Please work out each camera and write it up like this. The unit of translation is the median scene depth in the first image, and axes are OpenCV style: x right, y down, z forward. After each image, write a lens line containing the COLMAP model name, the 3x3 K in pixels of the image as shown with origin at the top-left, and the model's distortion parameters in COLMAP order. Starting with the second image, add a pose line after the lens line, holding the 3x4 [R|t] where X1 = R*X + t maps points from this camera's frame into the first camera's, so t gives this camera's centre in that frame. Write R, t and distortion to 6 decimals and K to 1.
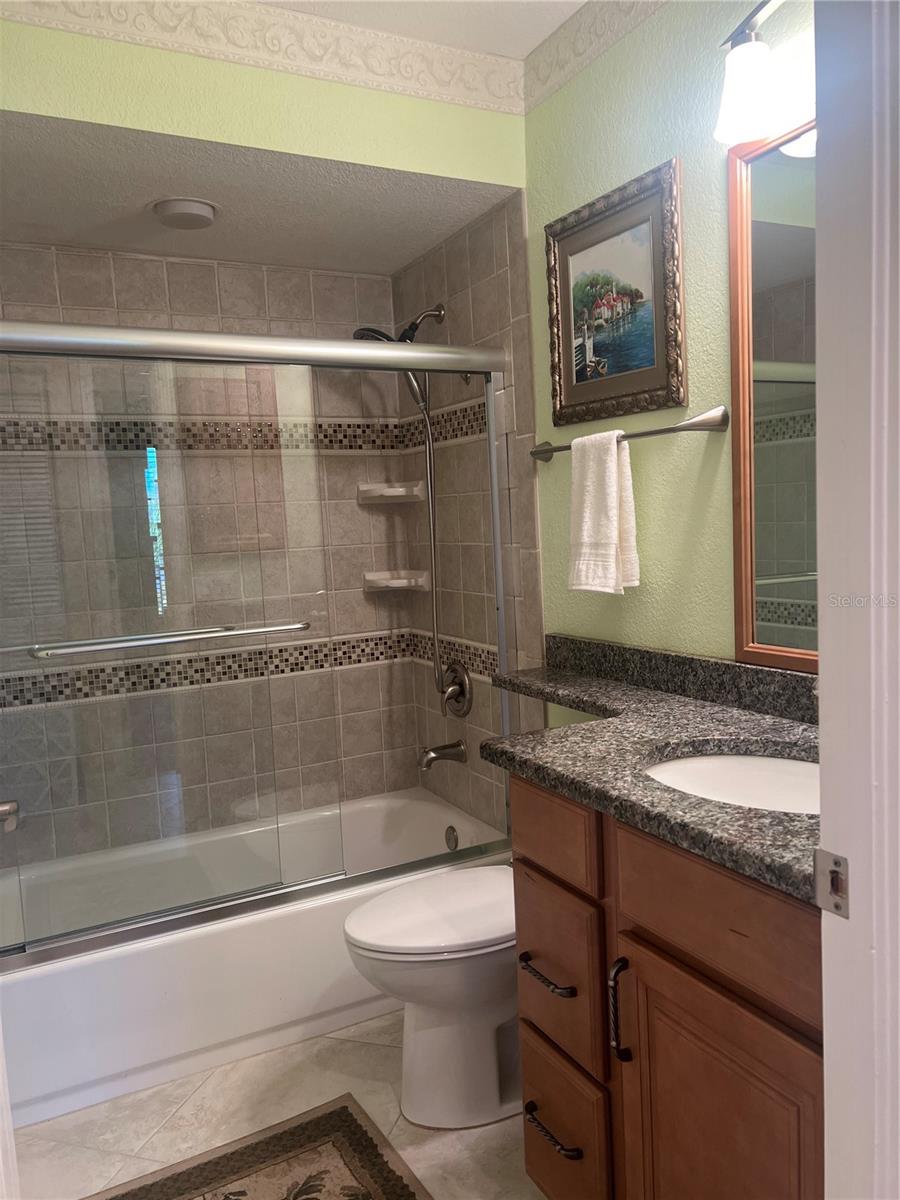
lens RADIAL K [[900.0, 0, 451.7], [0, 900.0, 609.3], [0, 0, 1]] dist [0.059381, -0.071161]
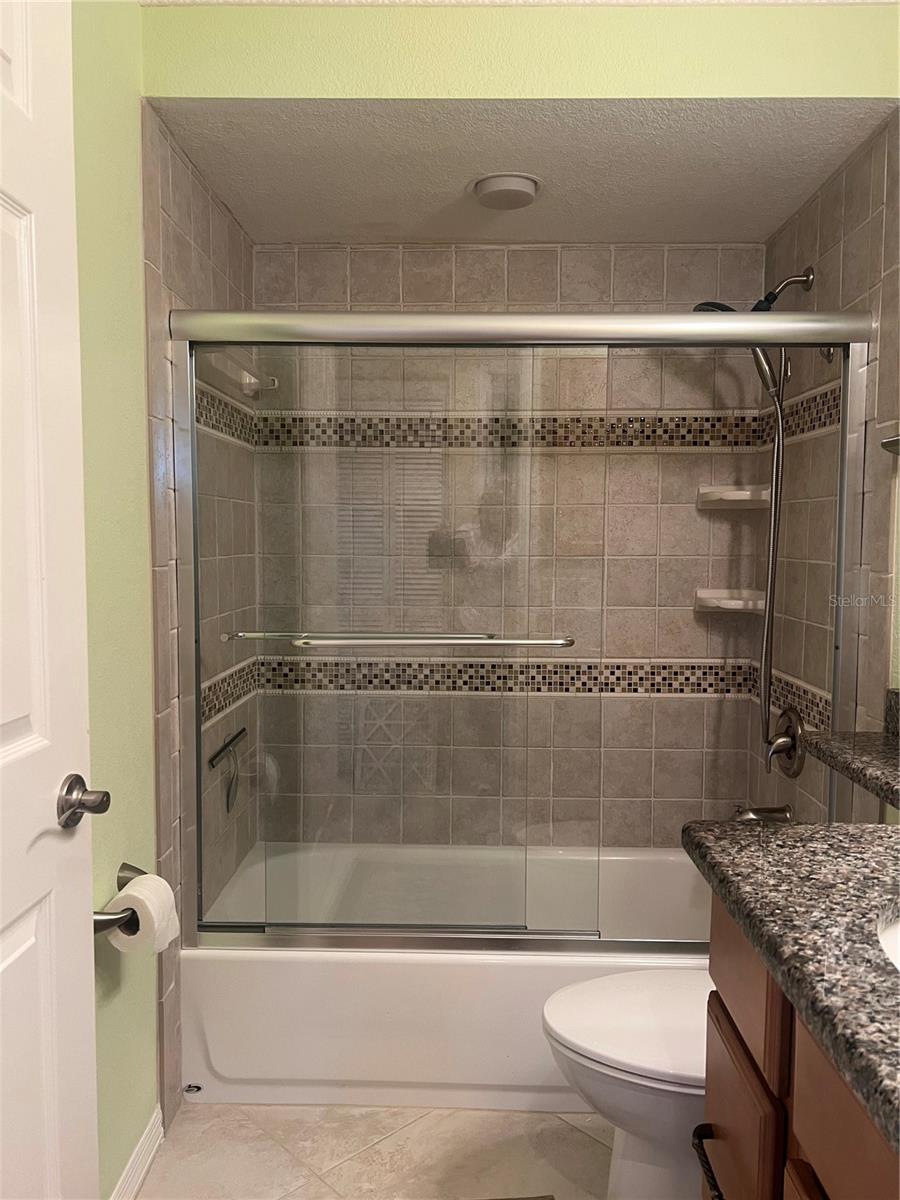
lens RADIAL K [[900.0, 0, 442.3], [0, 900.0, 605.1], [0, 0, 1]] dist [0.059381, -0.071161]
pose [[0.874007, 0.087068, -0.478049, 0.116345], [-0.094170, 0.995514, 0.009147, -0.011562], [0.476701, 0.037024, 0.878285, 0.138610]]
